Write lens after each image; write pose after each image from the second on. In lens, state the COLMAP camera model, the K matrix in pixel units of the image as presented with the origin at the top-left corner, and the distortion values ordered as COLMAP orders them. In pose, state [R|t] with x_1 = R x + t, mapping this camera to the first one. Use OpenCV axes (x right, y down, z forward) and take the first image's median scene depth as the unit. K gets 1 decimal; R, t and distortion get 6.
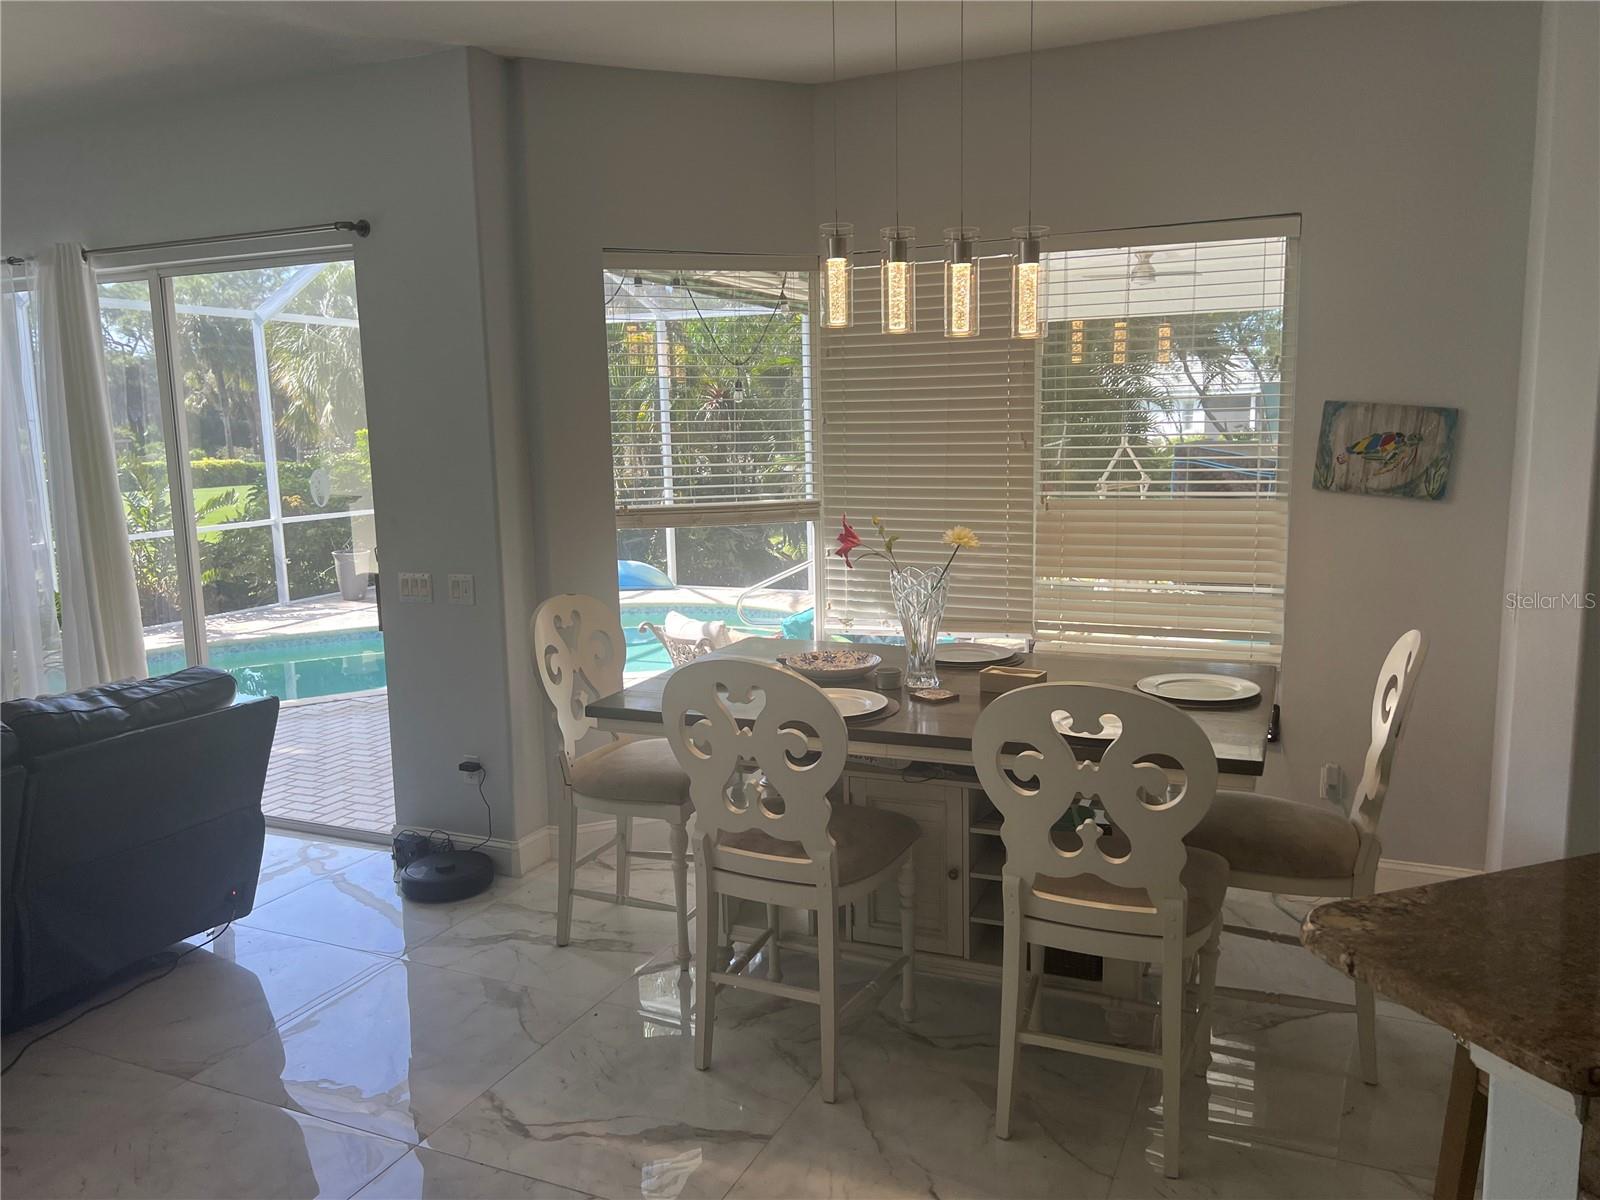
lens RADIAL K [[1200.1, 0, 796.9], [0, 1200.1, 598.4], [0, 0, 1]] dist [0.061723, -0.065641]
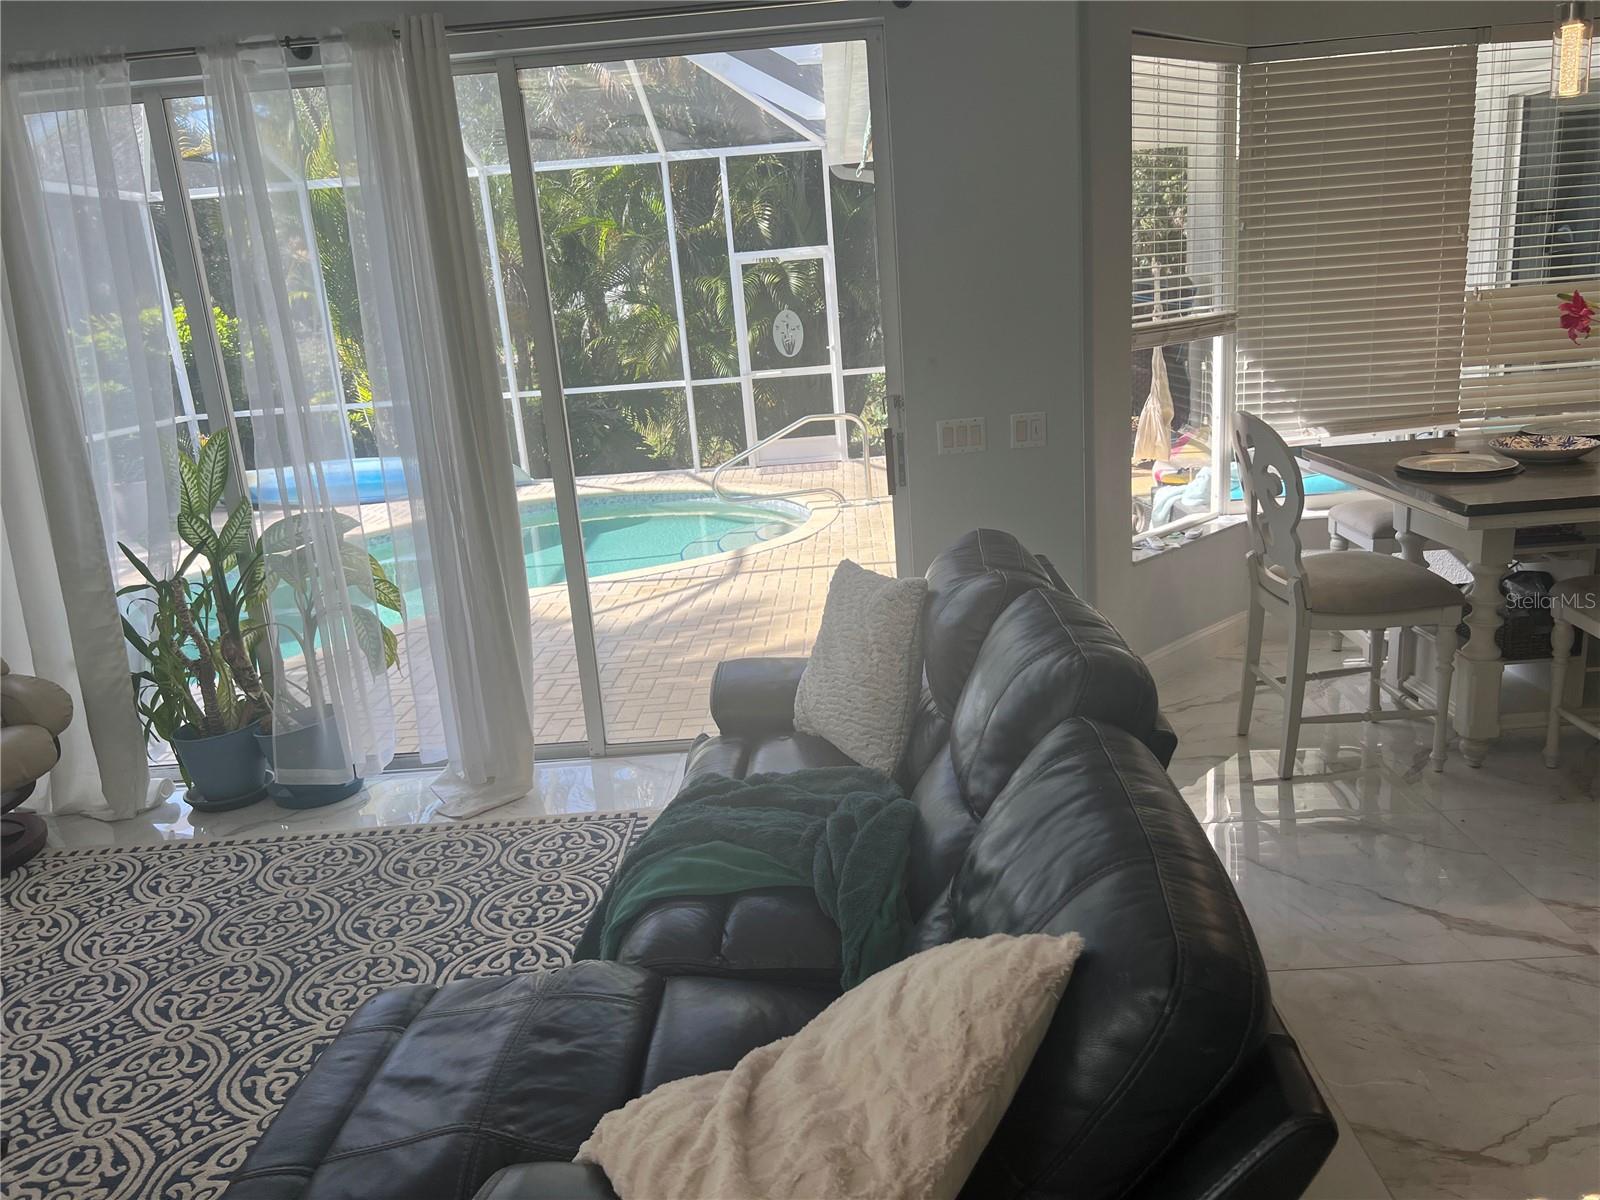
lens RADIAL K [[1200.1, 0, 798.8], [0, 1200.1, 597.8], [0, 0, 1]] dist [0.061723, -0.065641]
pose [[0.918217, -0.146128, 0.368135, -0.797854], [0.112589, 0.987409, 0.111119, -0.003000], [-0.379737, -0.060584, 0.923108, 0.248398]]
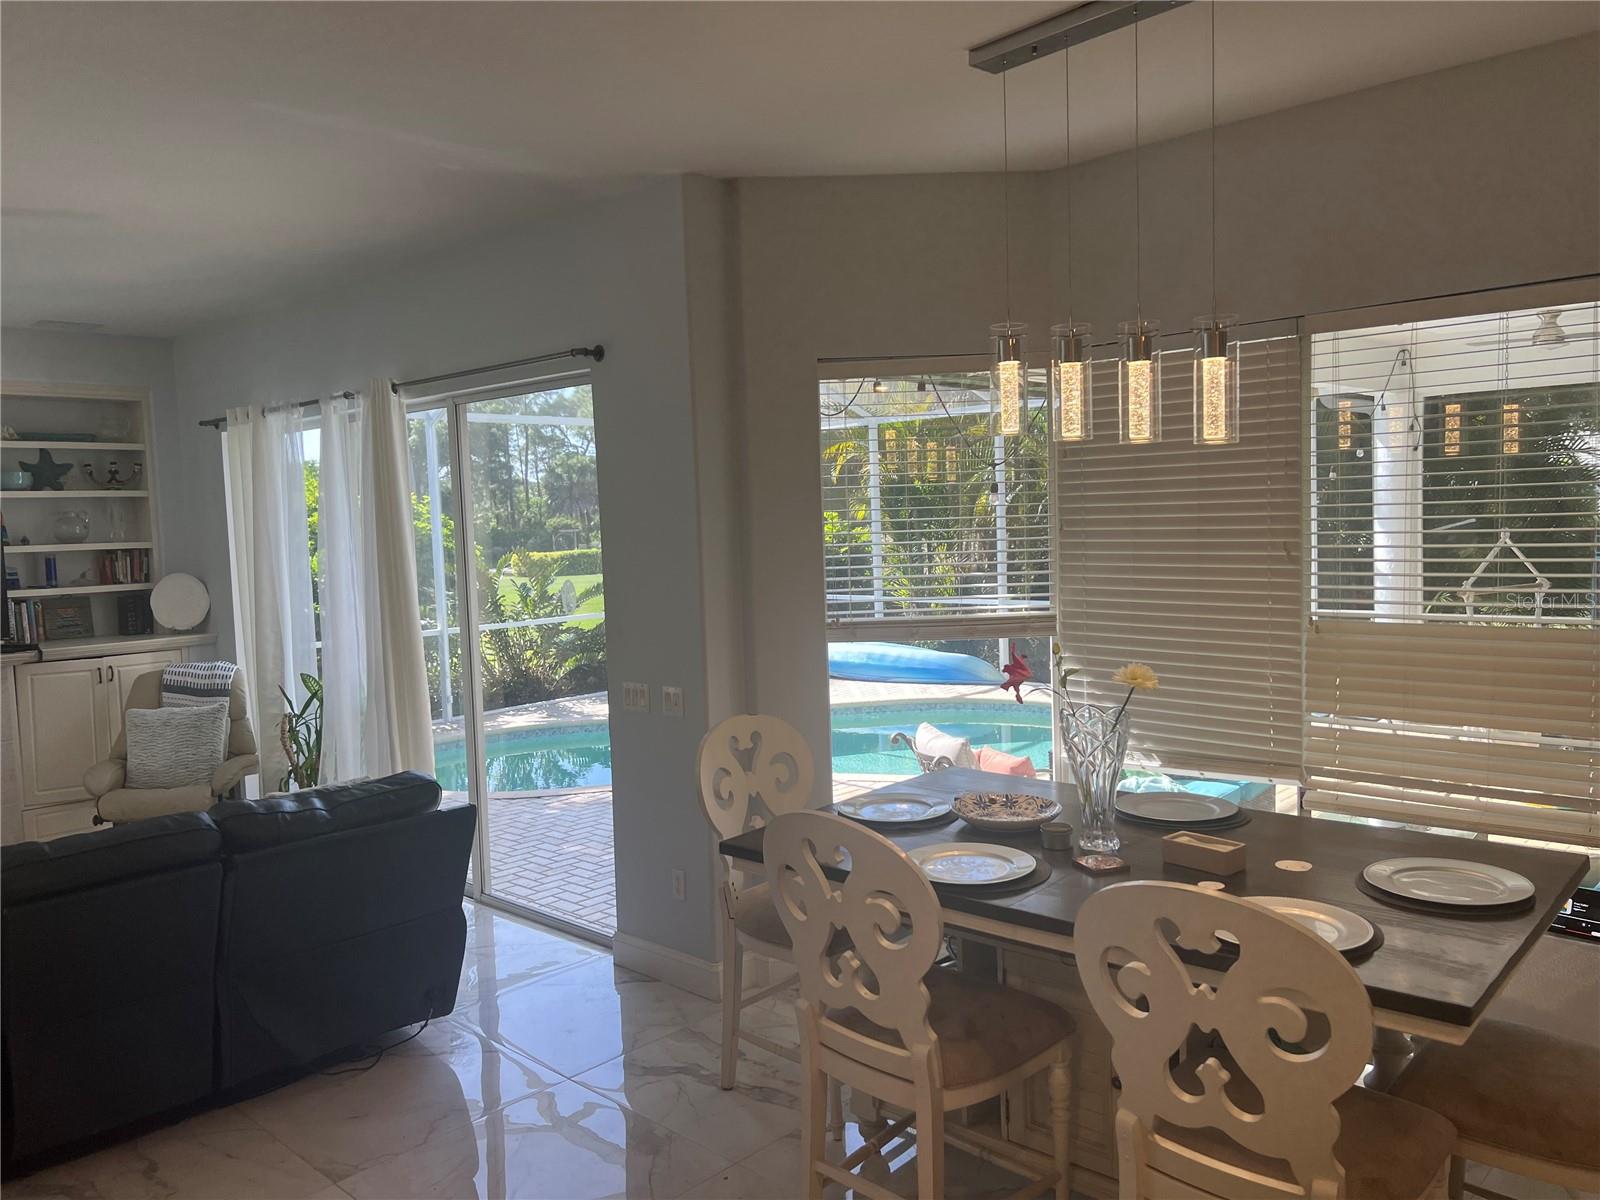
lens RADIAL K [[1200.1, 0, 792.6], [0, 1200.1, 603.7], [0, 0, 1]] dist [0.061723, -0.065641]
pose [[0.945251, 0.013193, -0.326076, 0.143860], [-0.033946, 0.997737, -0.058038, -0.034815], [0.324573, 0.065930, 0.943560, 0.087909]]
